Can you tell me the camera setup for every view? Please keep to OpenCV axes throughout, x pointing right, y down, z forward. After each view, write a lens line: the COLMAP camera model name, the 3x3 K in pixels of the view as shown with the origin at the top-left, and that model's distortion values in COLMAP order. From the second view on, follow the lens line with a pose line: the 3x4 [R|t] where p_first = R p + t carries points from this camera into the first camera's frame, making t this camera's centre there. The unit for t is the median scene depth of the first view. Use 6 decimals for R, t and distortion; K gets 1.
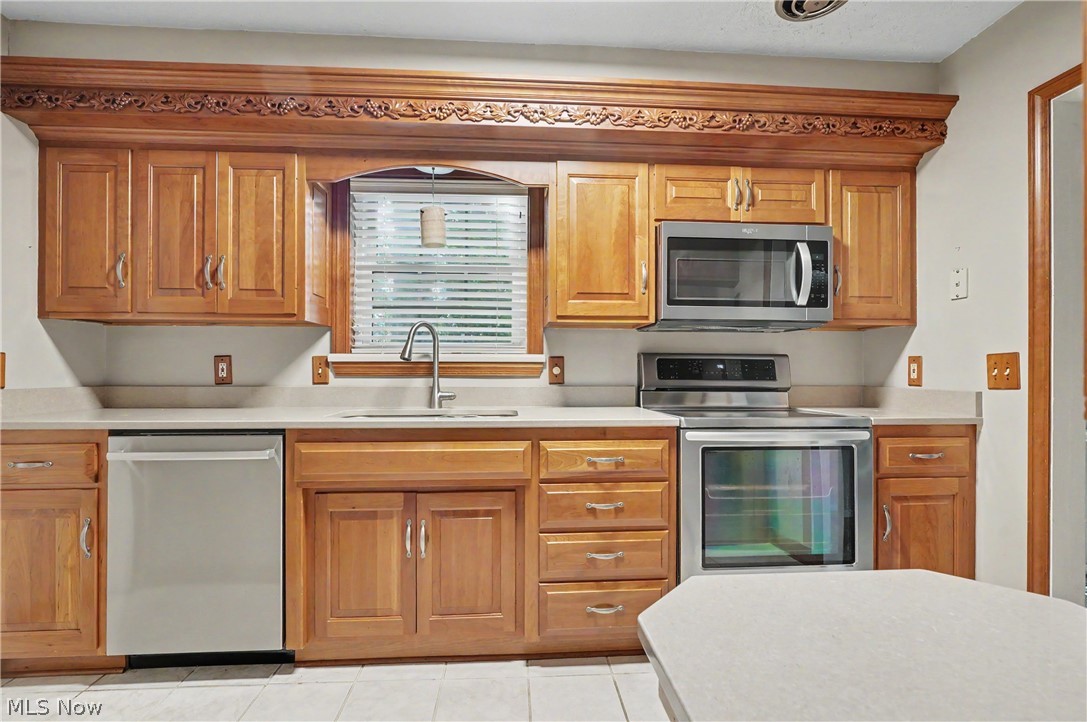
lens RADIAL K [[496.7, 0, 541.9], [0, 496.7, 367.4], [0, 0, 1]] dist [-0.007916, 0.000190]
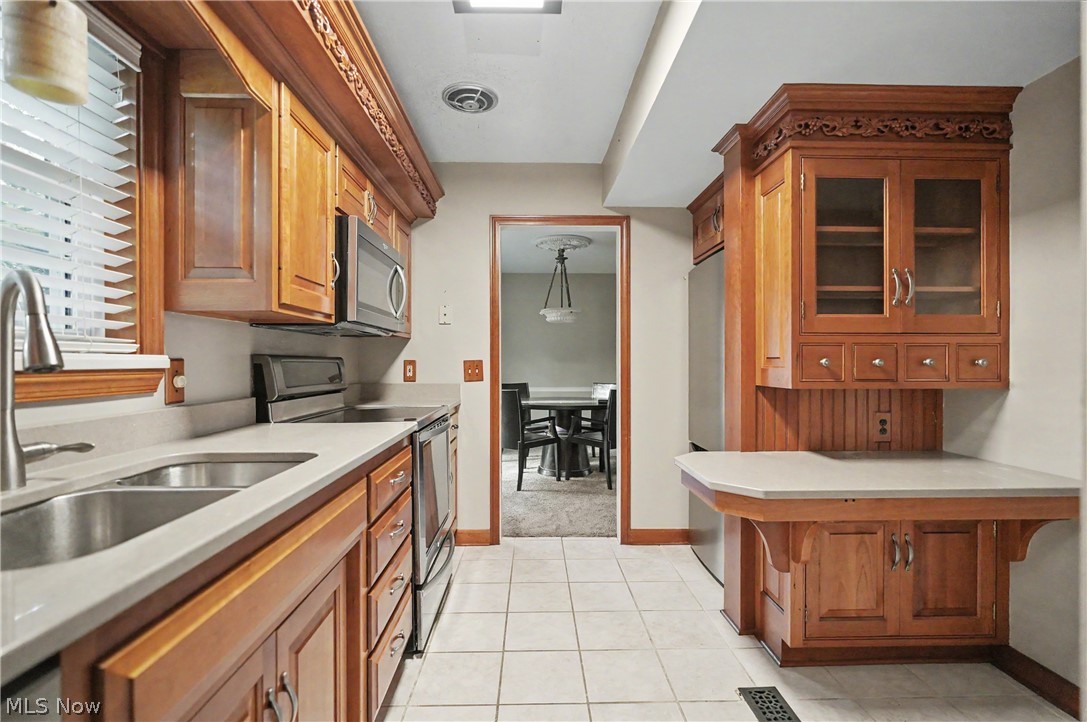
lens RADIAL K [[496.7, 0, 553.2], [0, 496.7, 362.6], [0, 0, 1]] dist [-0.007916, 0.000190]
pose [[0.014749, -0.003534, 0.999885, -0.664233], [-0.003064, 0.999989, 0.003580, -0.023643], [-0.999887, -0.003117, 0.014738, 0.605652]]
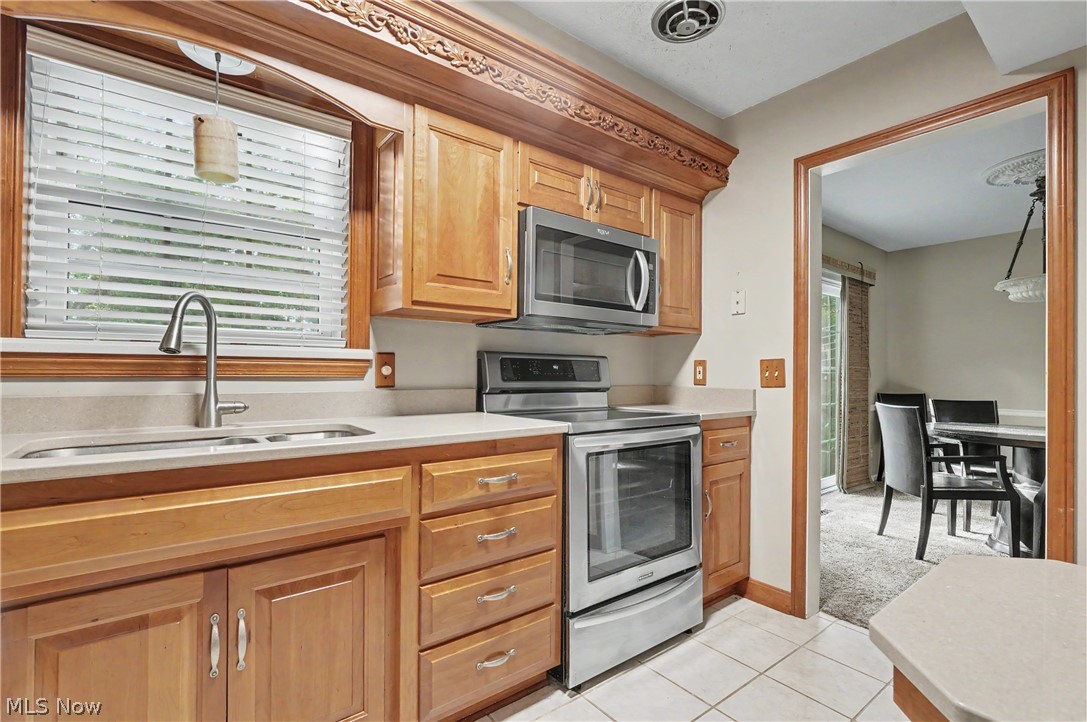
lens RADIAL K [[496.7, 0, 544.3], [0, 496.7, 367.2], [0, 0, 1]] dist [-0.007916, 0.000190]
pose [[0.827084, 0.009234, 0.562003, -0.237739], [-0.010138, 0.999947, -0.001510, -0.000207], [-0.561987, -0.004449, 0.827134, 0.233837]]
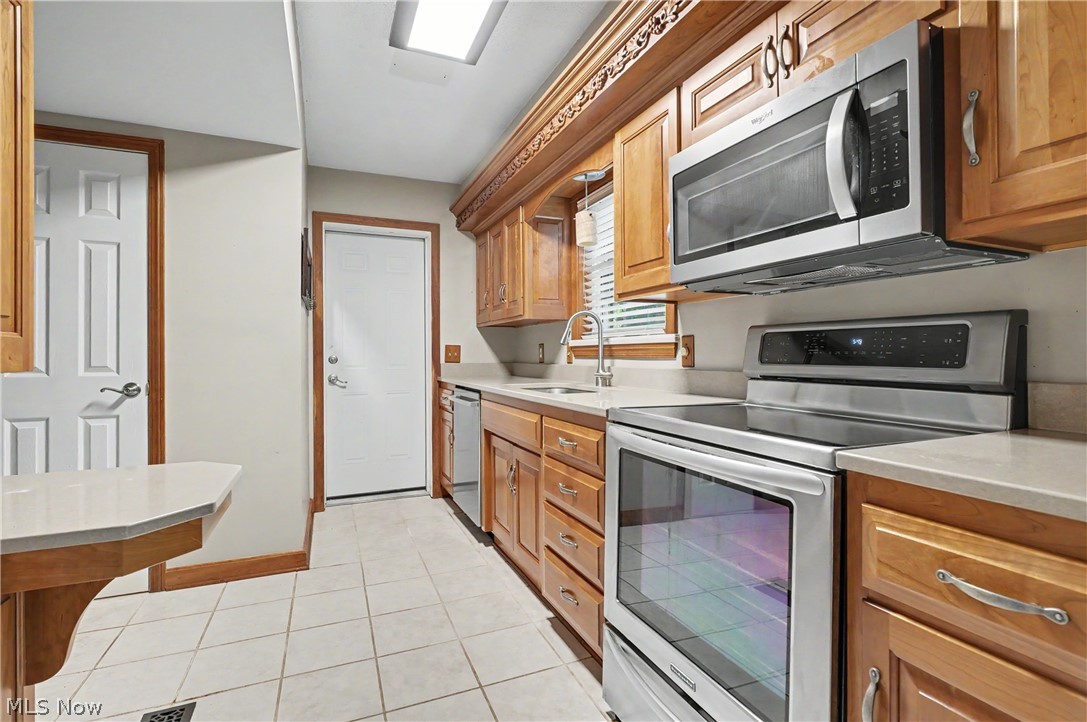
lens RADIAL K [[496.7, 0, 544.5], [0, 496.7, 353.2], [0, 0, 1]] dist [-0.007916, 0.000190]
pose [[0.350450, -0.007075, -0.936555, 0.877142], [0.010859, 0.999935, -0.003491, 0.011064], [0.936518, -0.008947, 0.350504, 0.529557]]
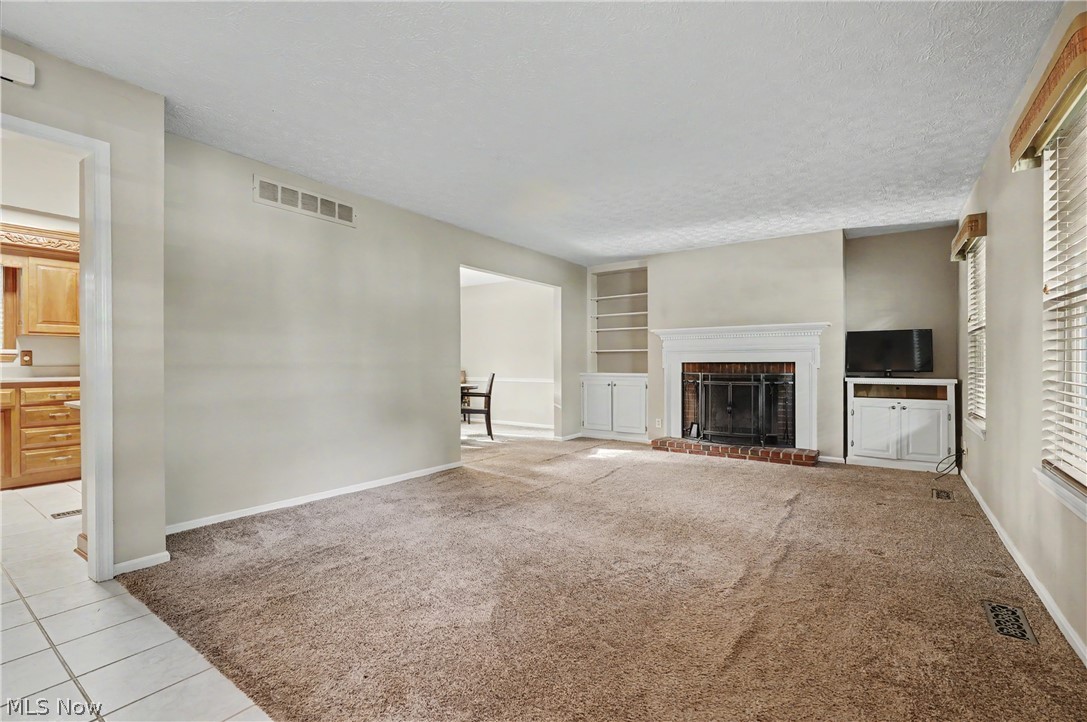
lens RADIAL K [[496.7, 0, 548.7], [0, 496.7, 364.6], [0, 0, 1]] dist [-0.007916, 0.000190]
pose [[0.631638, -0.003972, 0.775253, -0.193568], [-0.000233, 0.999986, 0.005313, 0.023157], [-0.775263, -0.003536, 0.631629, -1.985189]]
